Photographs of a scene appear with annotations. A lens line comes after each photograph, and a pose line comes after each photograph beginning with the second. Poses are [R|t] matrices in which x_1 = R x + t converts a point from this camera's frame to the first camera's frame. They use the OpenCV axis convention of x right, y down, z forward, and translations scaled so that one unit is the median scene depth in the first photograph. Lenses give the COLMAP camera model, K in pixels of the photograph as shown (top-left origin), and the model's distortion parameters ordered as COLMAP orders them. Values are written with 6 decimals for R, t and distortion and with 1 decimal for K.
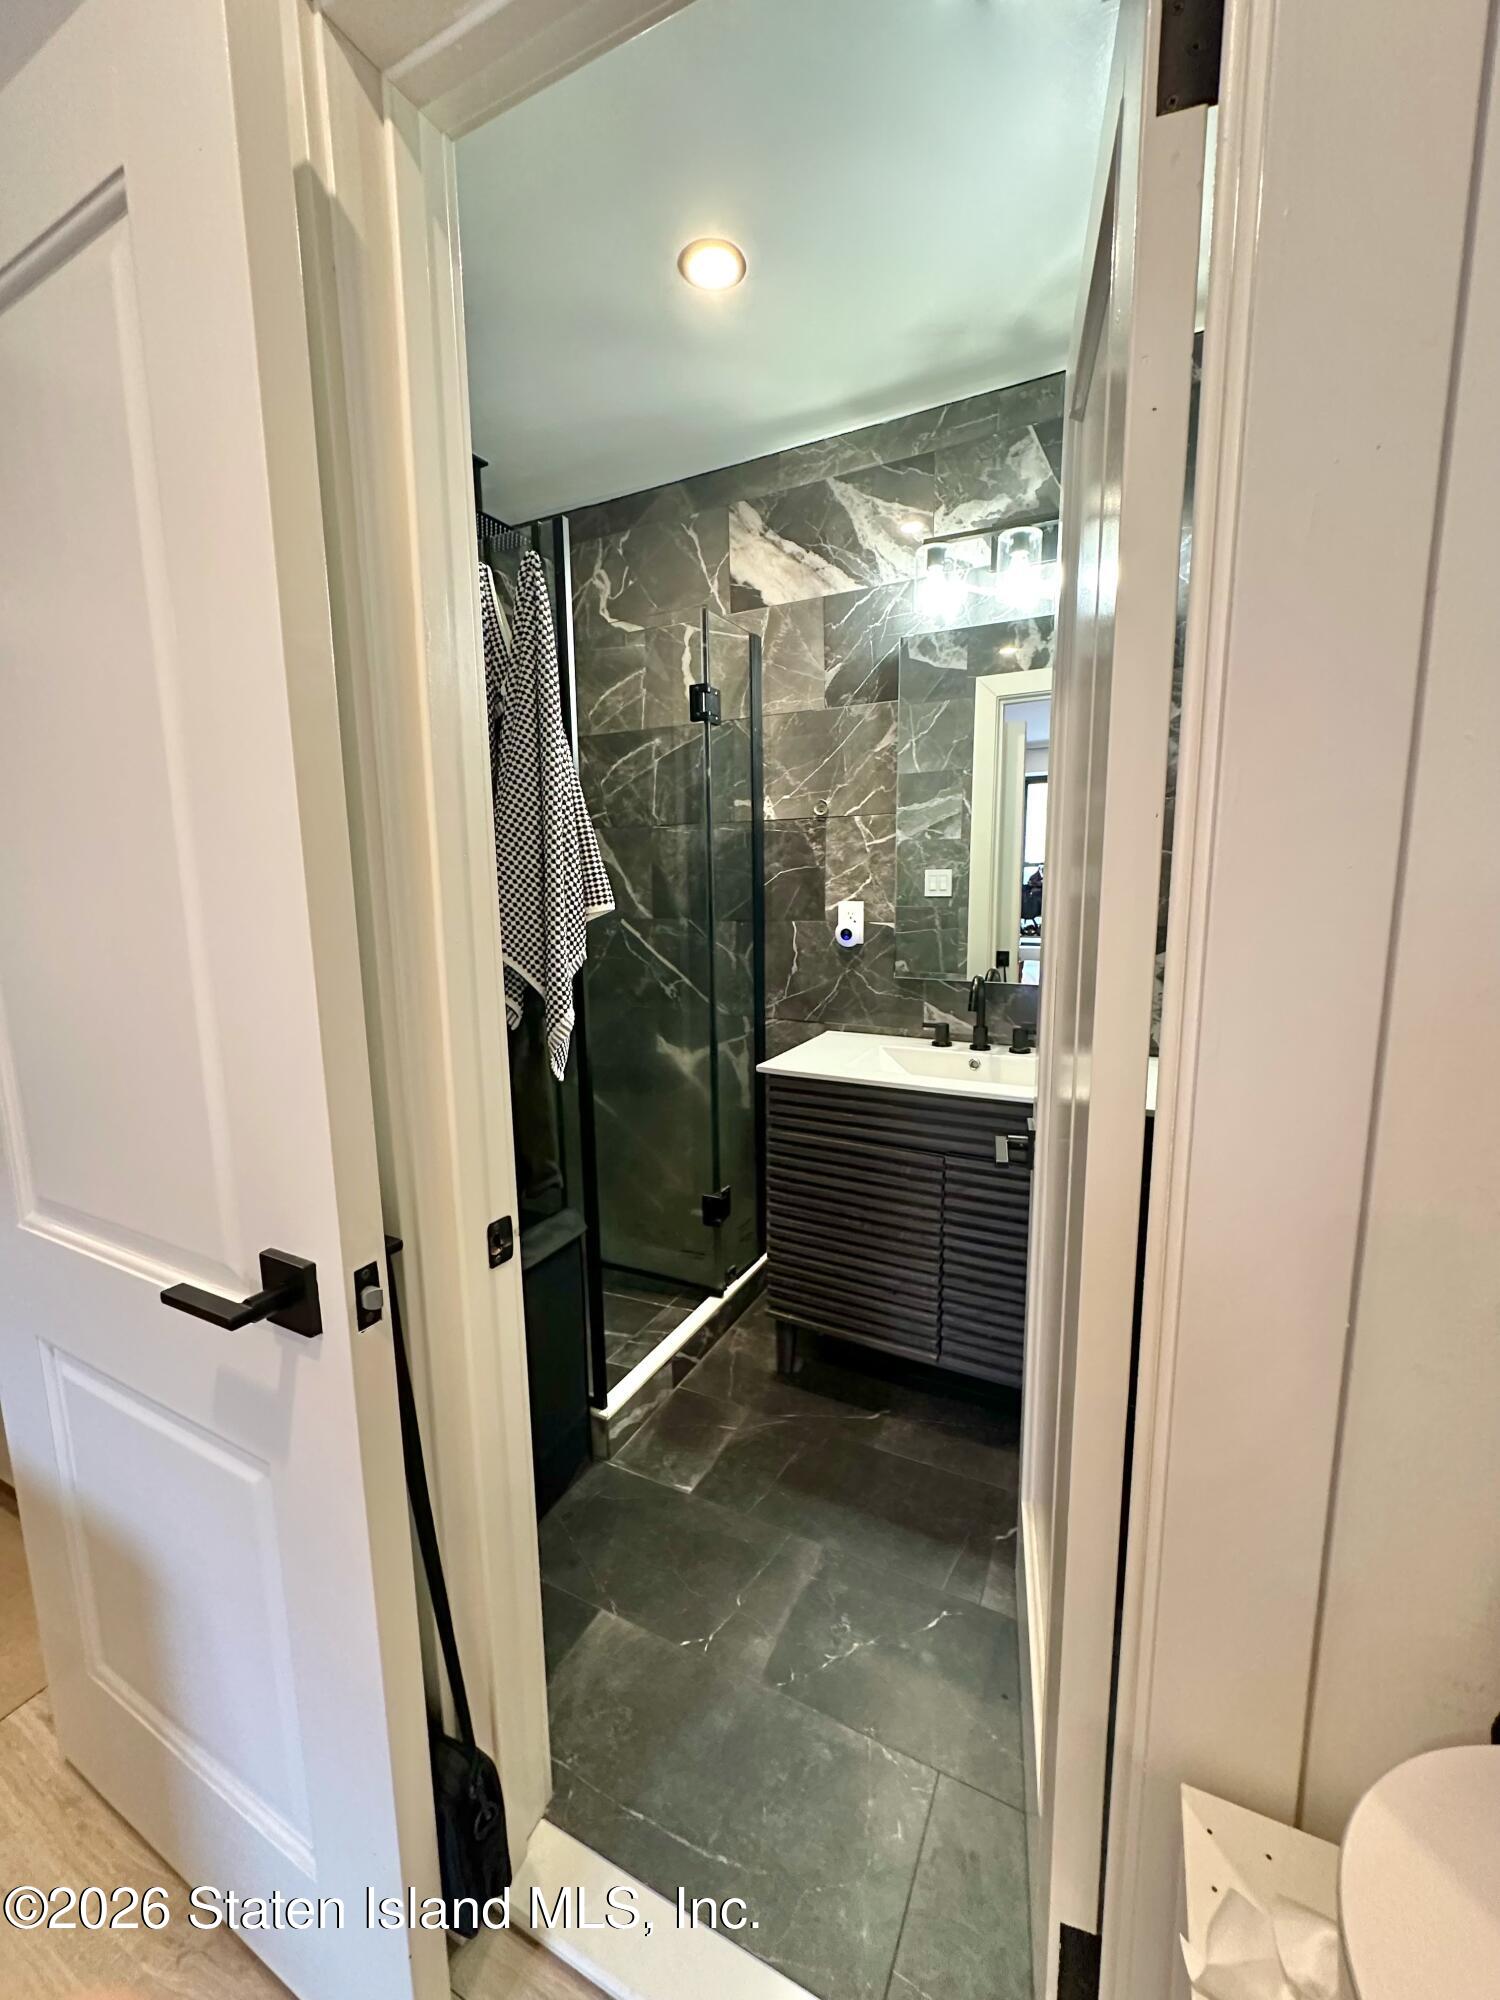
lens RADIAL K [[796.9, 0, 750.6], [0, 796.9, 994.0], [0, 0, 1]] dist [-0.004665, 0.001083]
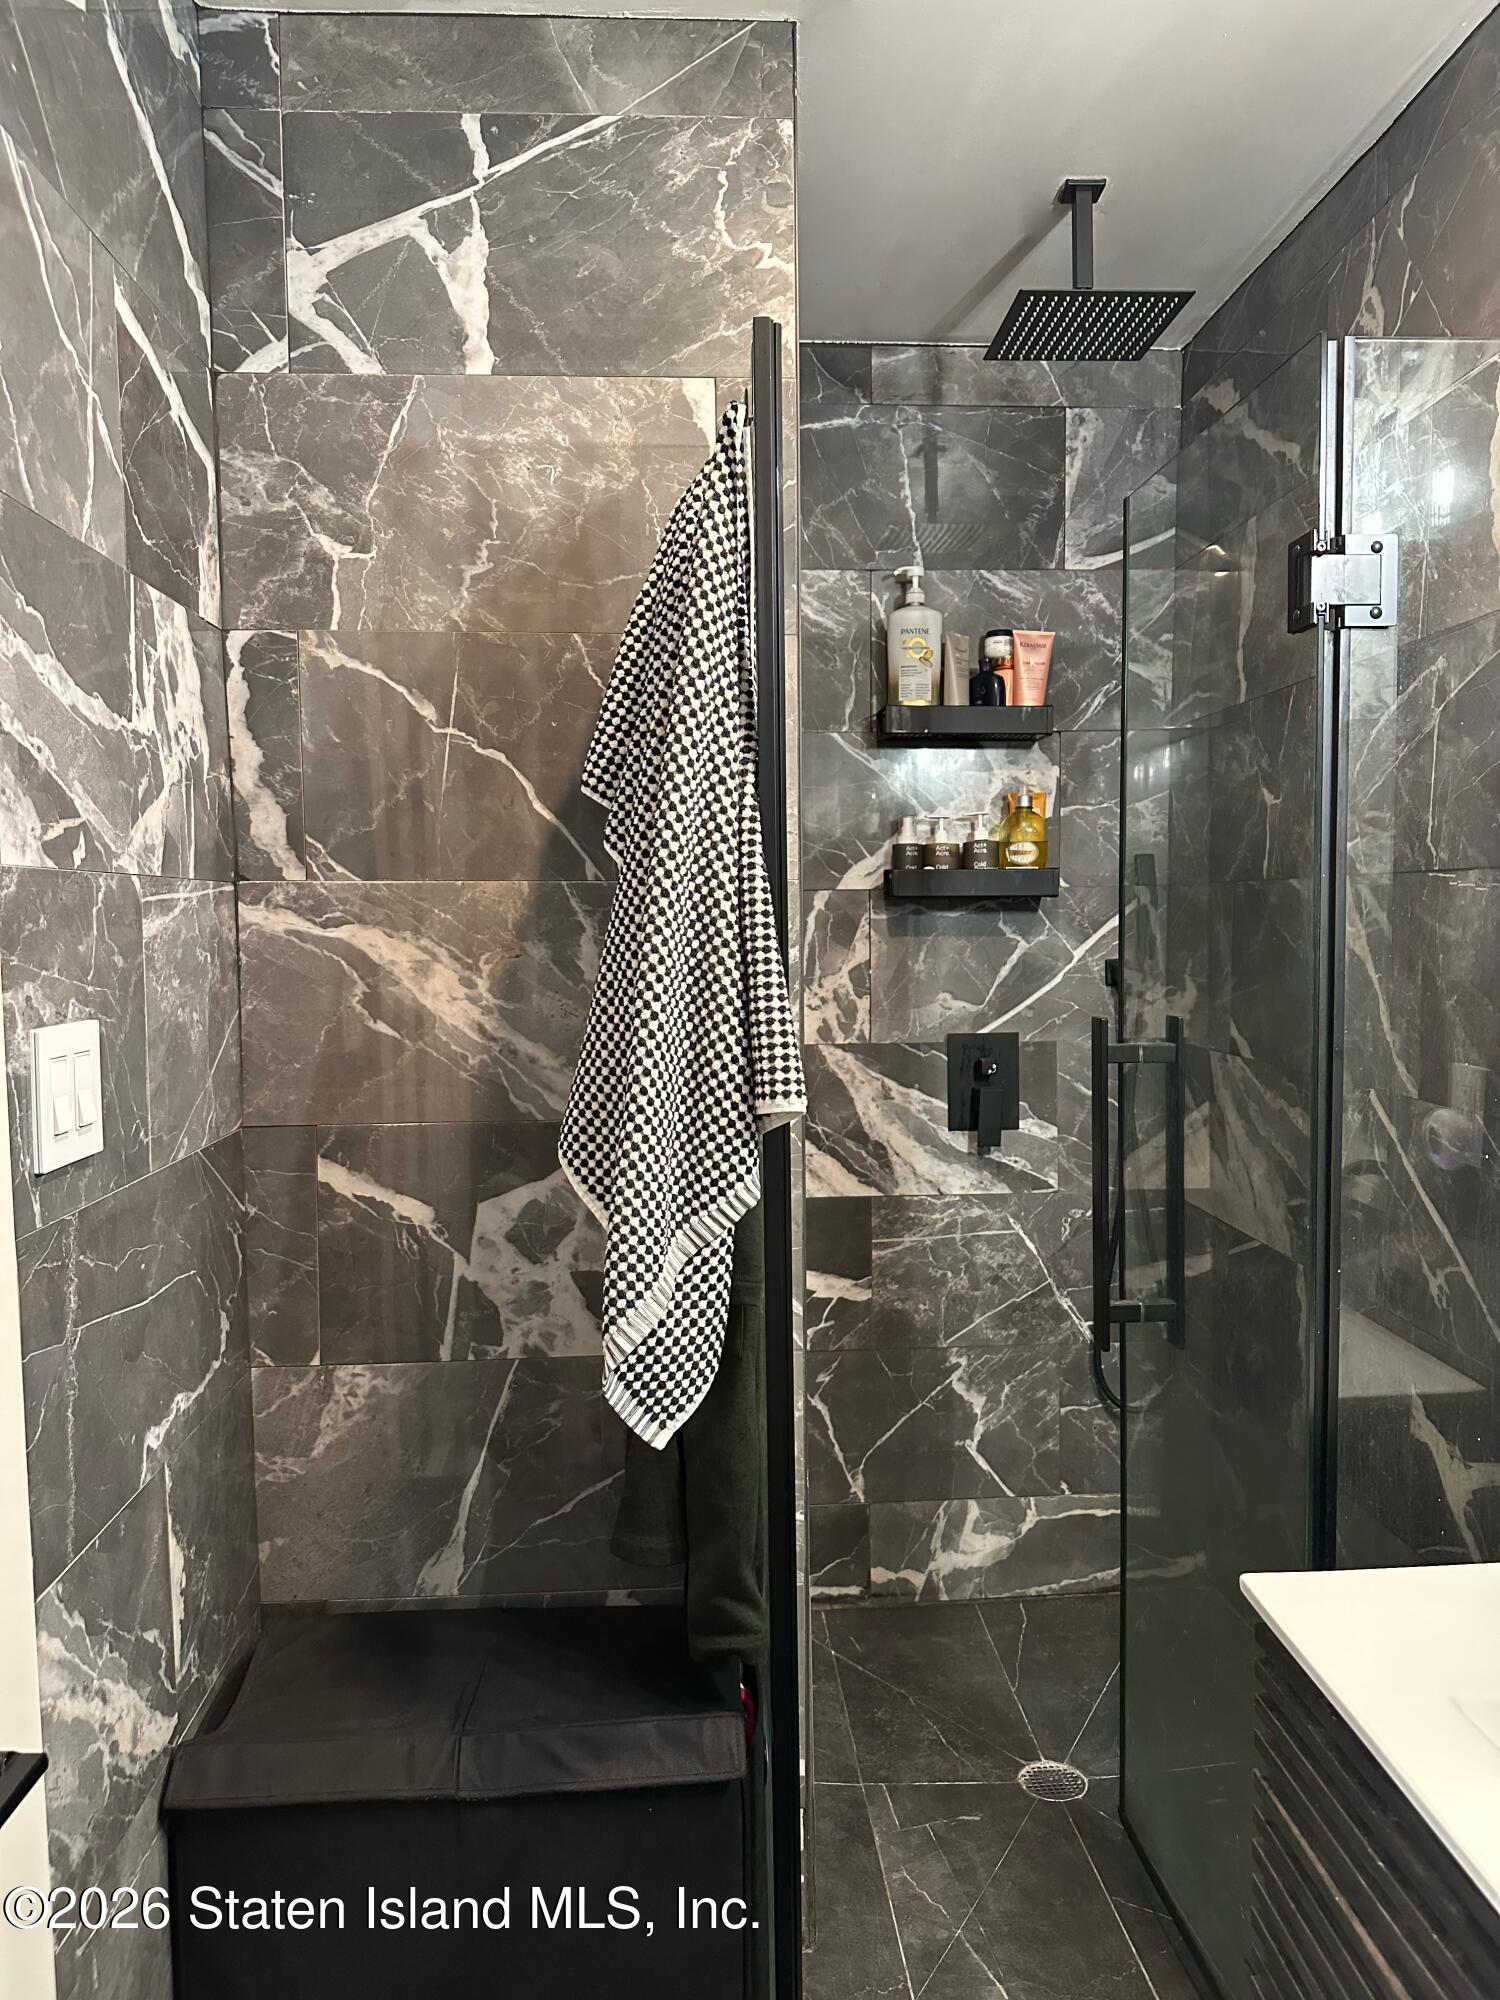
lens RADIAL K [[1404.9, 0, 760.6], [0, 1404.9, 998.2], [0, 0, 1]] dist [0.038472, -0.047689]
pose [[0.509438, 0.059780, -0.858428, 0.361383], [-0.118960, 0.992898, -0.001453, -0.118947], [0.852245, 0.102859, 0.512931, 0.395801]]
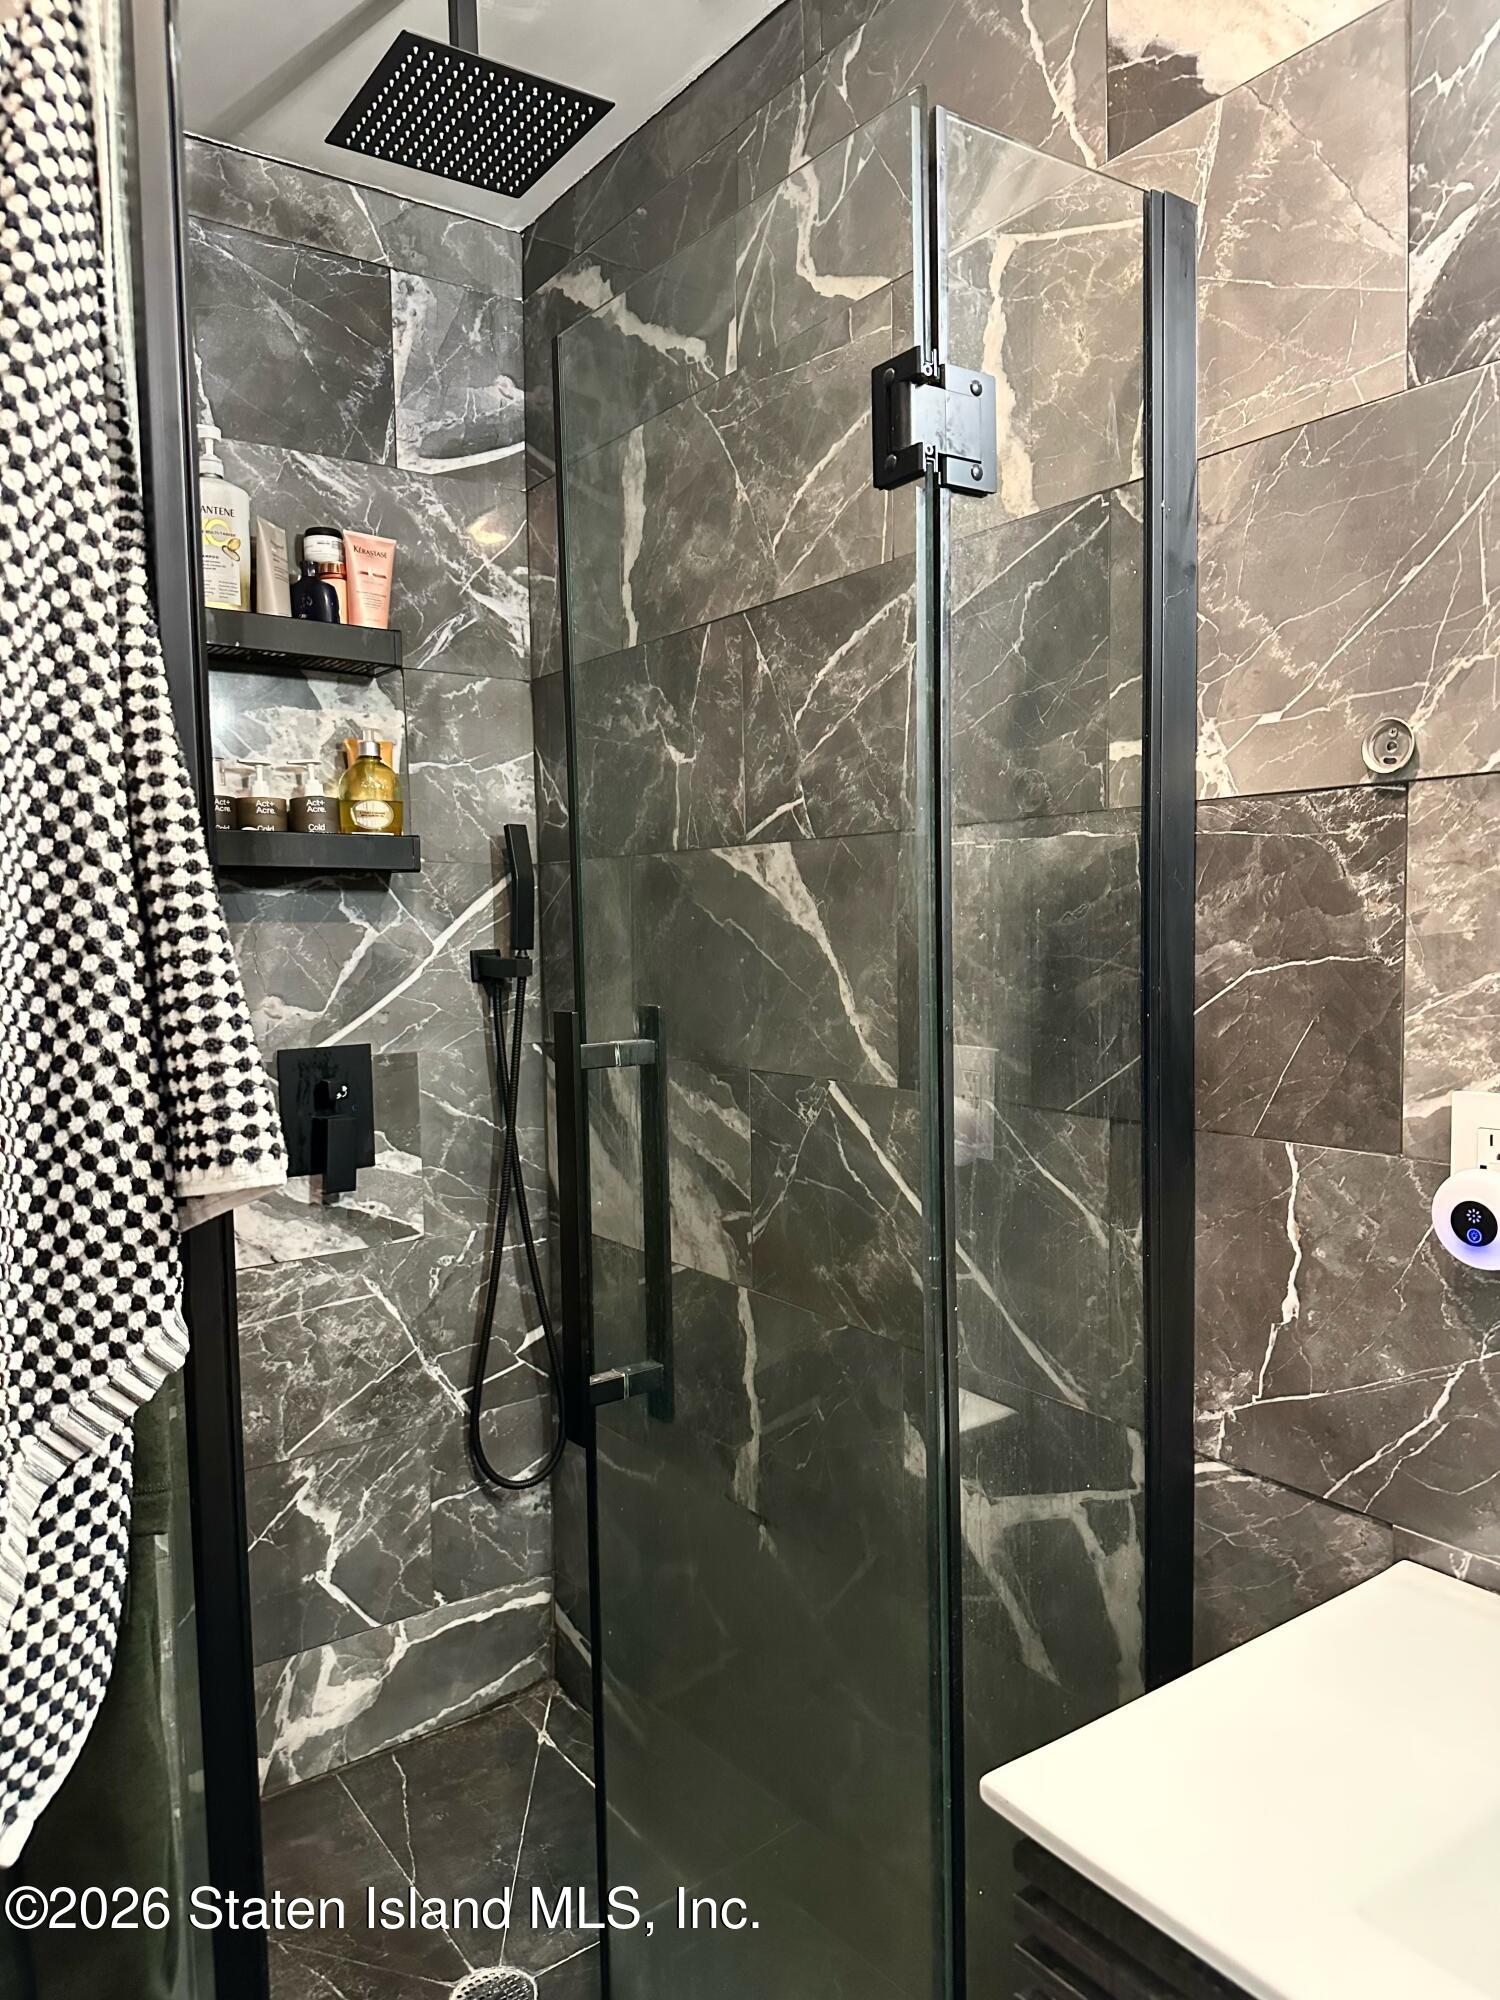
lens RADIAL K [[1405.1, 0, 757.2], [0, 1405.1, 1008.5], [0, 0, 1]] dist [0.026657, -0.041801]
pose [[0.889294, 0.025606, -0.456619, 0.118286], [-0.058242, 0.996643, -0.057540, -0.102923], [0.453613, 0.077764, 0.887800, 0.473564]]
